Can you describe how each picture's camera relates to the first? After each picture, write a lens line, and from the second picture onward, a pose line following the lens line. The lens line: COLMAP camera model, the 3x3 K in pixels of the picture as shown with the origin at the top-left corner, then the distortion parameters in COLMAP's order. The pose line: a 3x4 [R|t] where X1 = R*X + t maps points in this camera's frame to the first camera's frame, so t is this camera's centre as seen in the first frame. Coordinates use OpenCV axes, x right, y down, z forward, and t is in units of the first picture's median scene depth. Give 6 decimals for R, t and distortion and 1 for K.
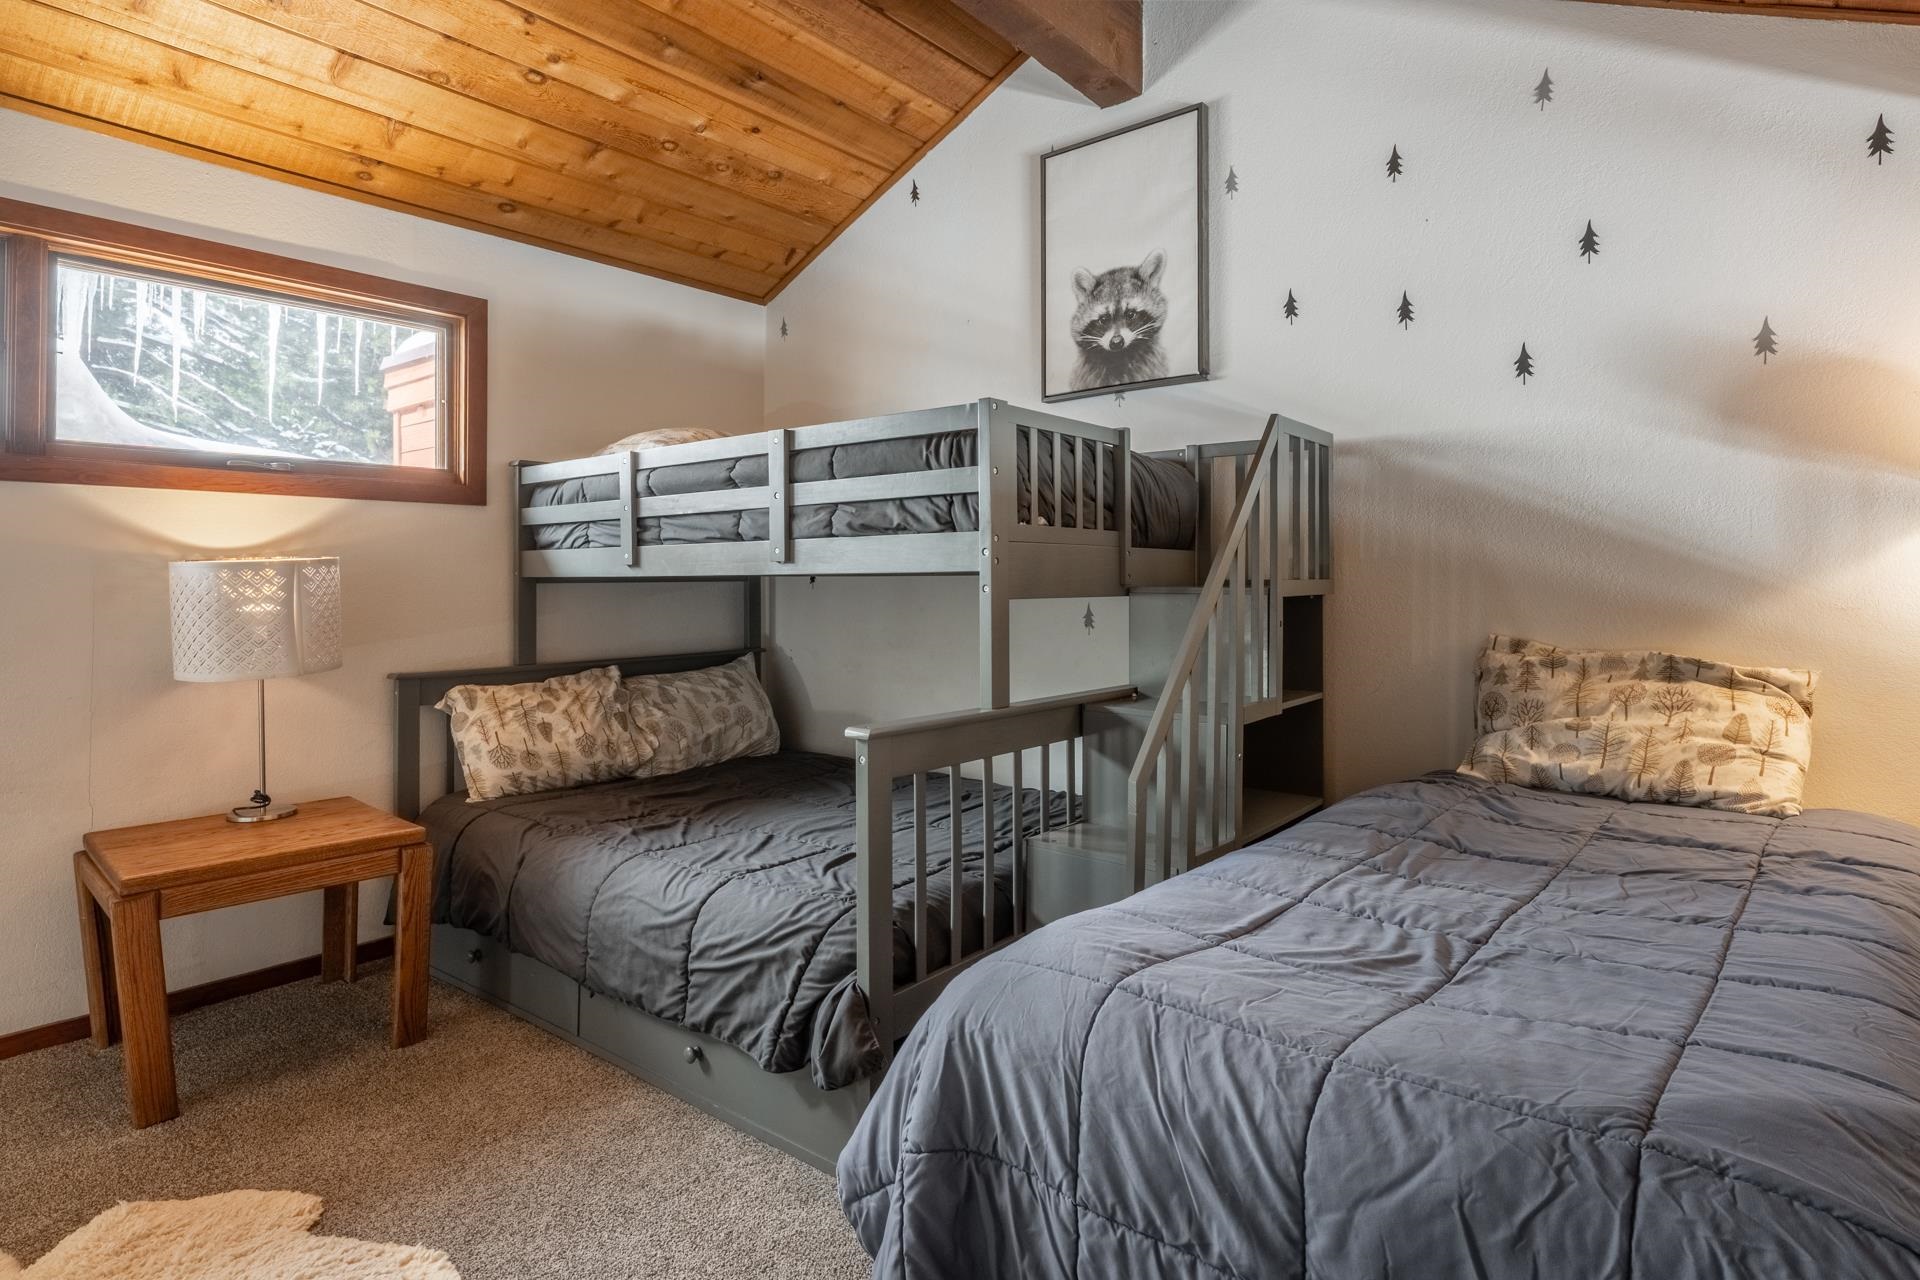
lens RADIAL K [[1025.8, 0, 926.6], [0, 1025.8, 586.1], [0, 0, 1]] dist [-0.002369, -0.000436]
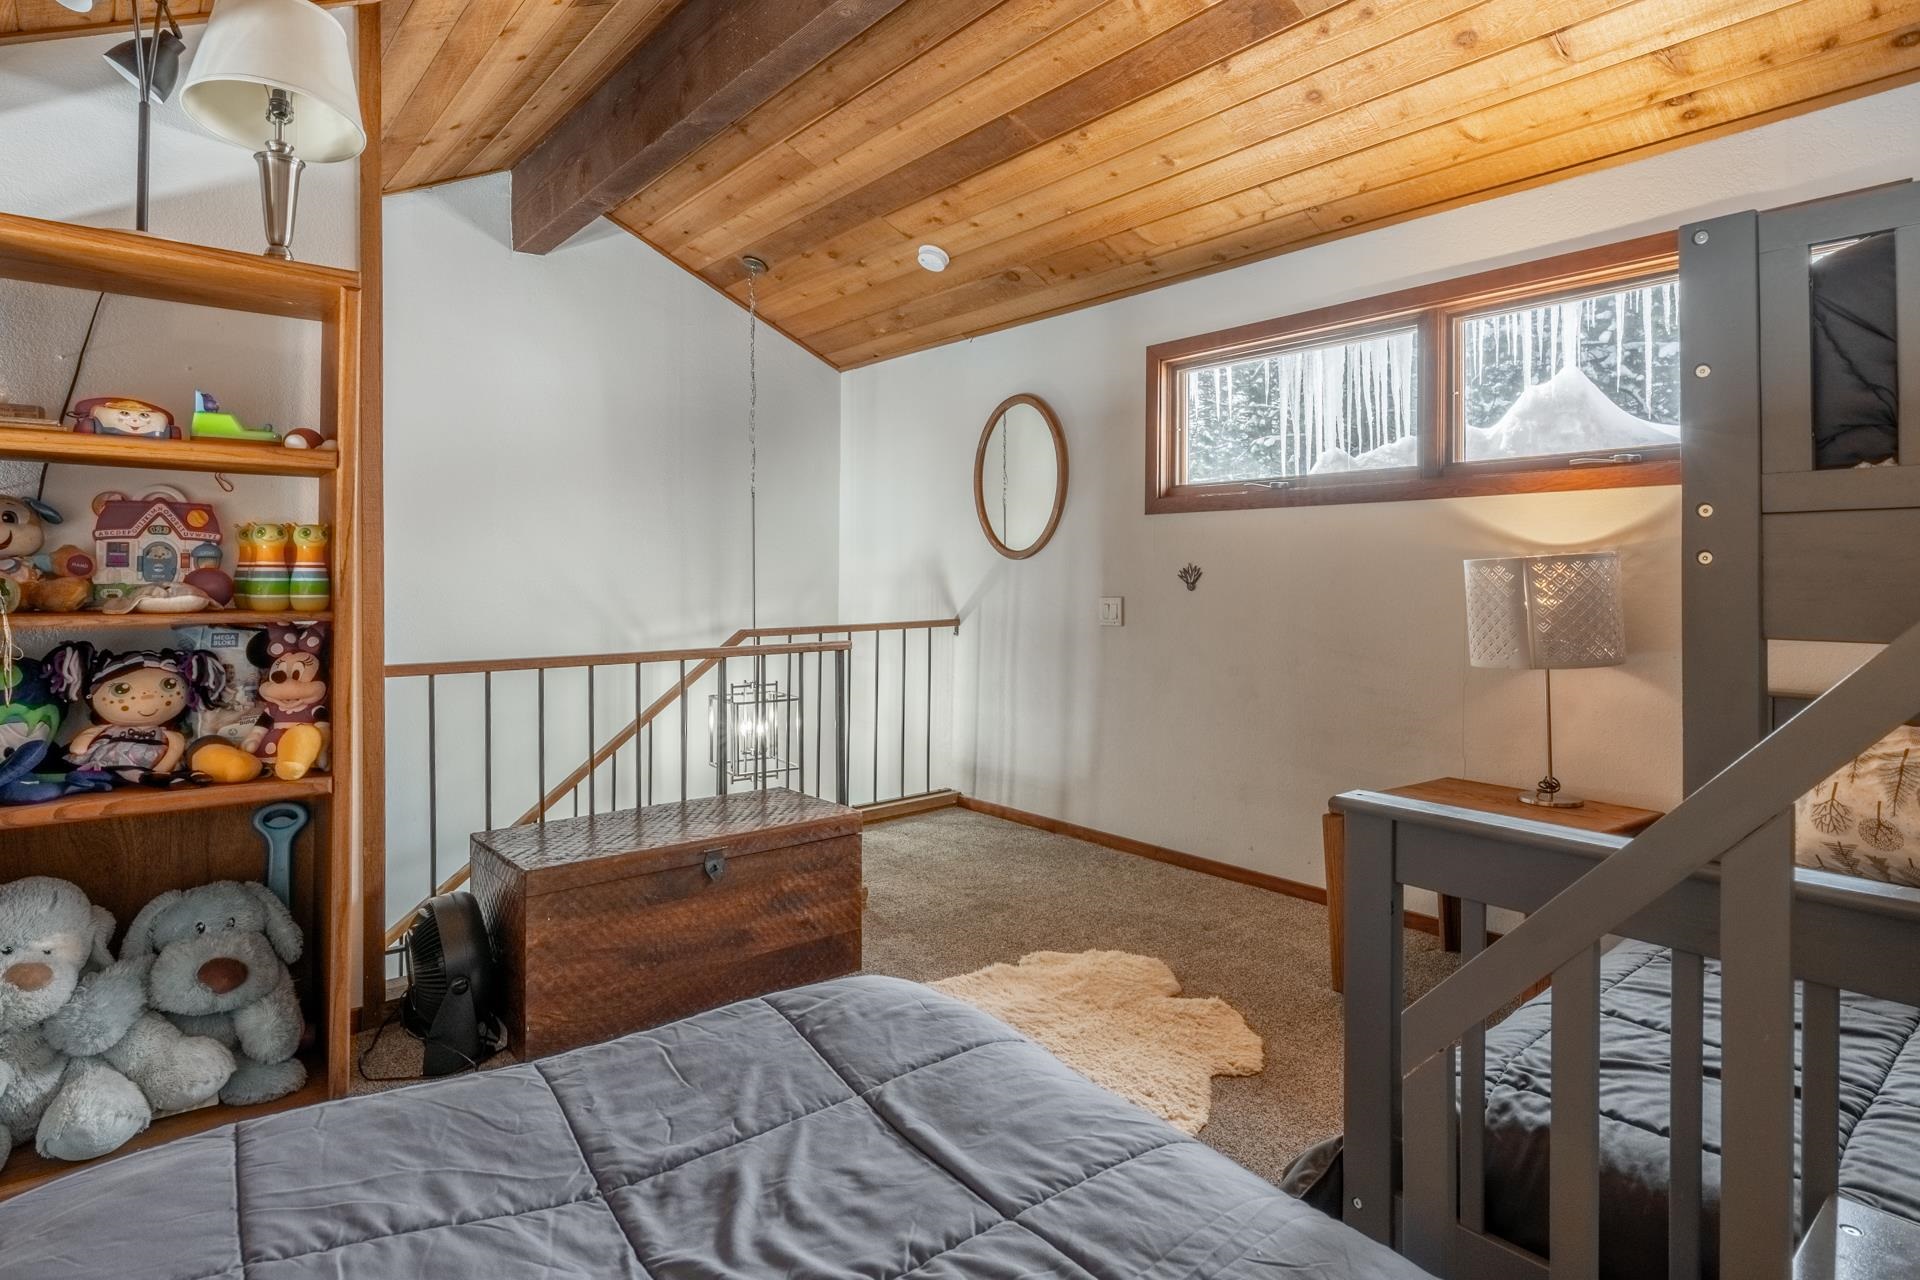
lens RADIAL K [[1042.7, 0, 959.8], [0, 1042.7, 599.3], [0, 0, 1]] dist [0.003460, 0.001101]
pose [[-0.181685, 0.036380, -0.982684, 0.473432], [0.001027, 0.999322, 0.036806, -0.019798], [0.983356, 0.005678, -0.181600, 0.566149]]
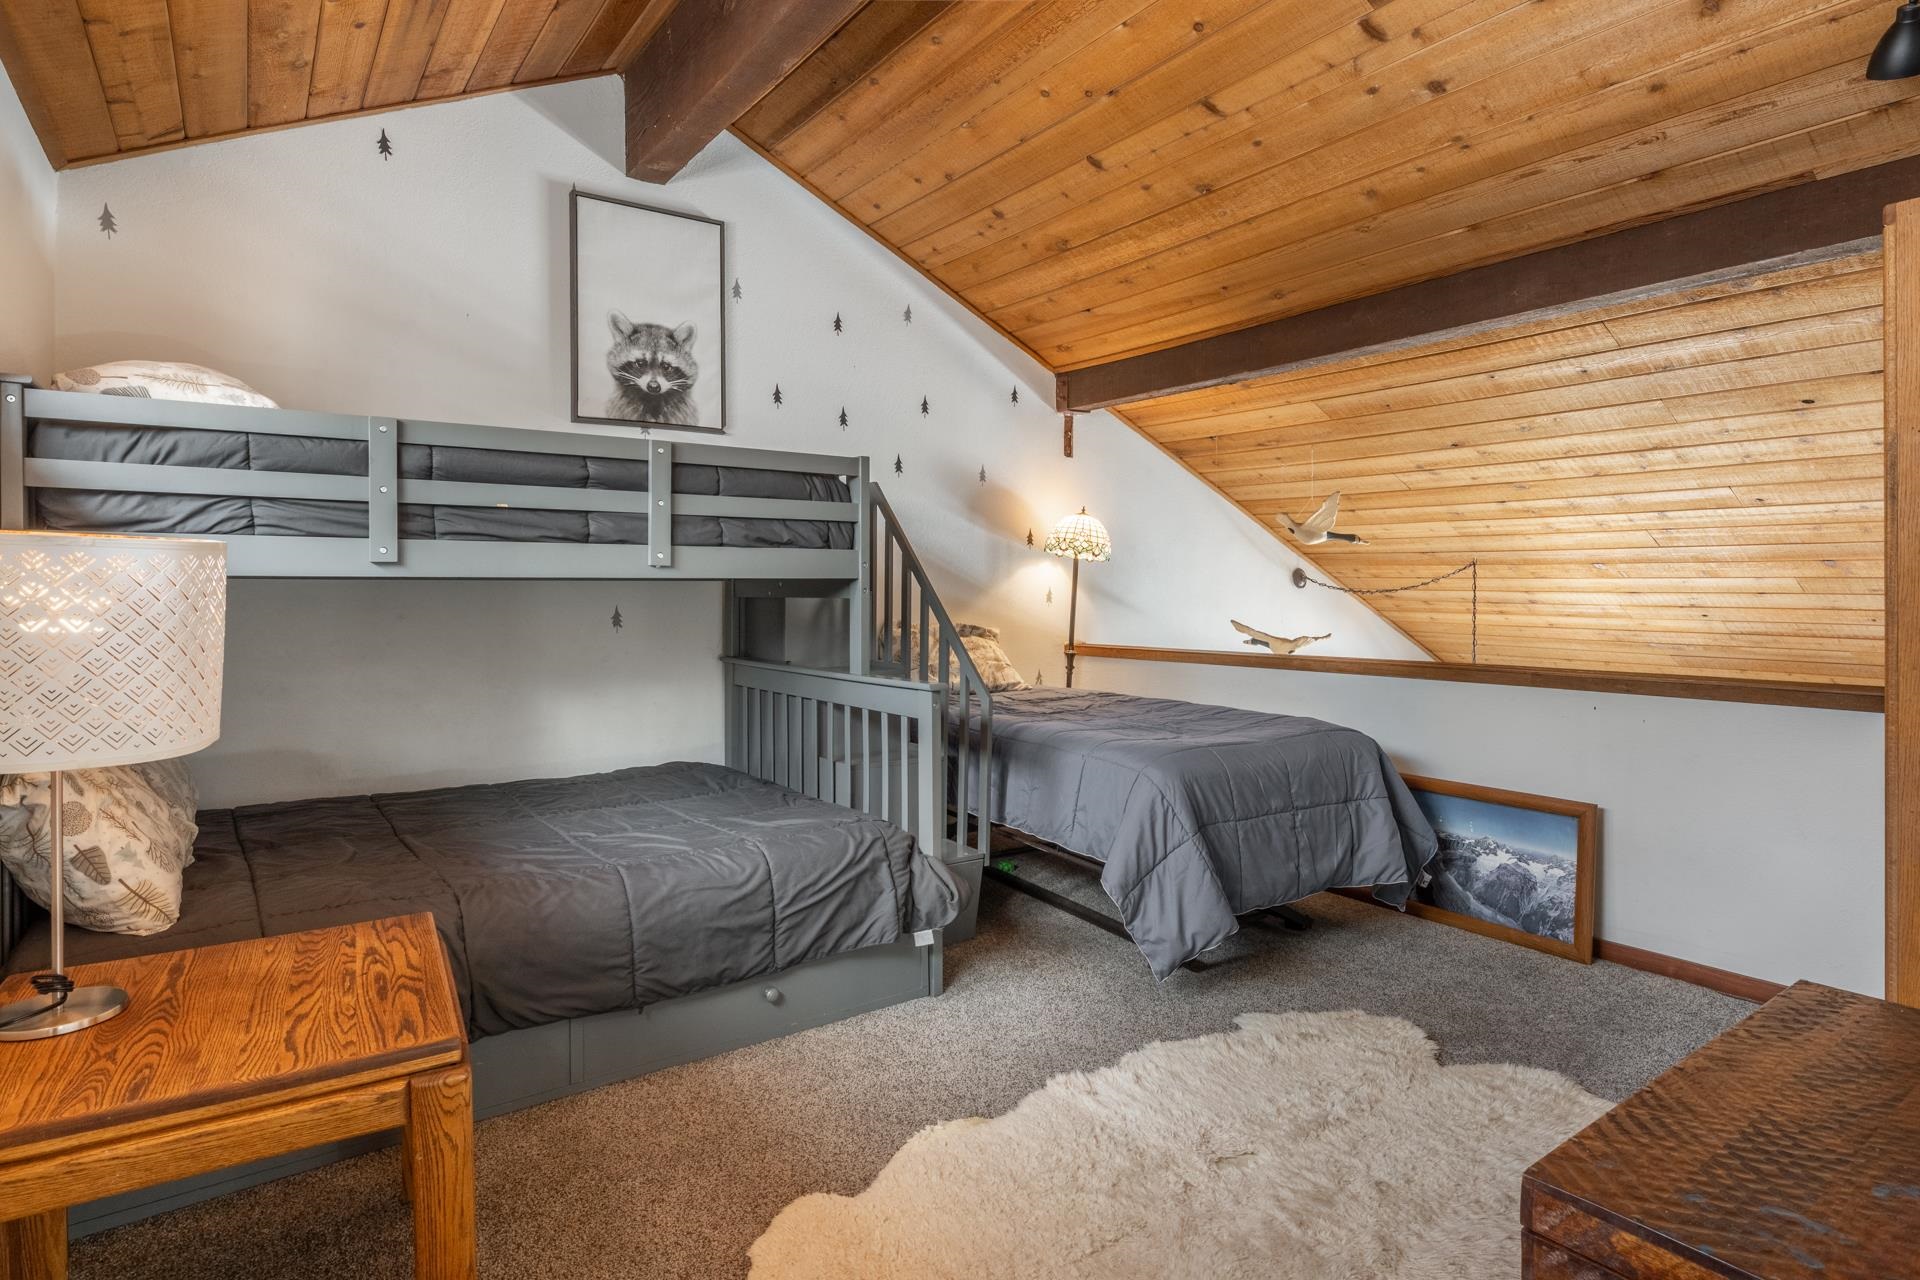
lens RADIAL K [[1008.6, 0, 939.5], [0, 1008.6, 642.0], [0, 0, 1]] dist [-0.003494, 0.000316]
pose [[0.267950, -0.047020, 0.962285, -0.961186], [0.003841, 0.998853, 0.047737, 0.005697], [-0.963425, -0.009095, 0.267823, 0.398930]]
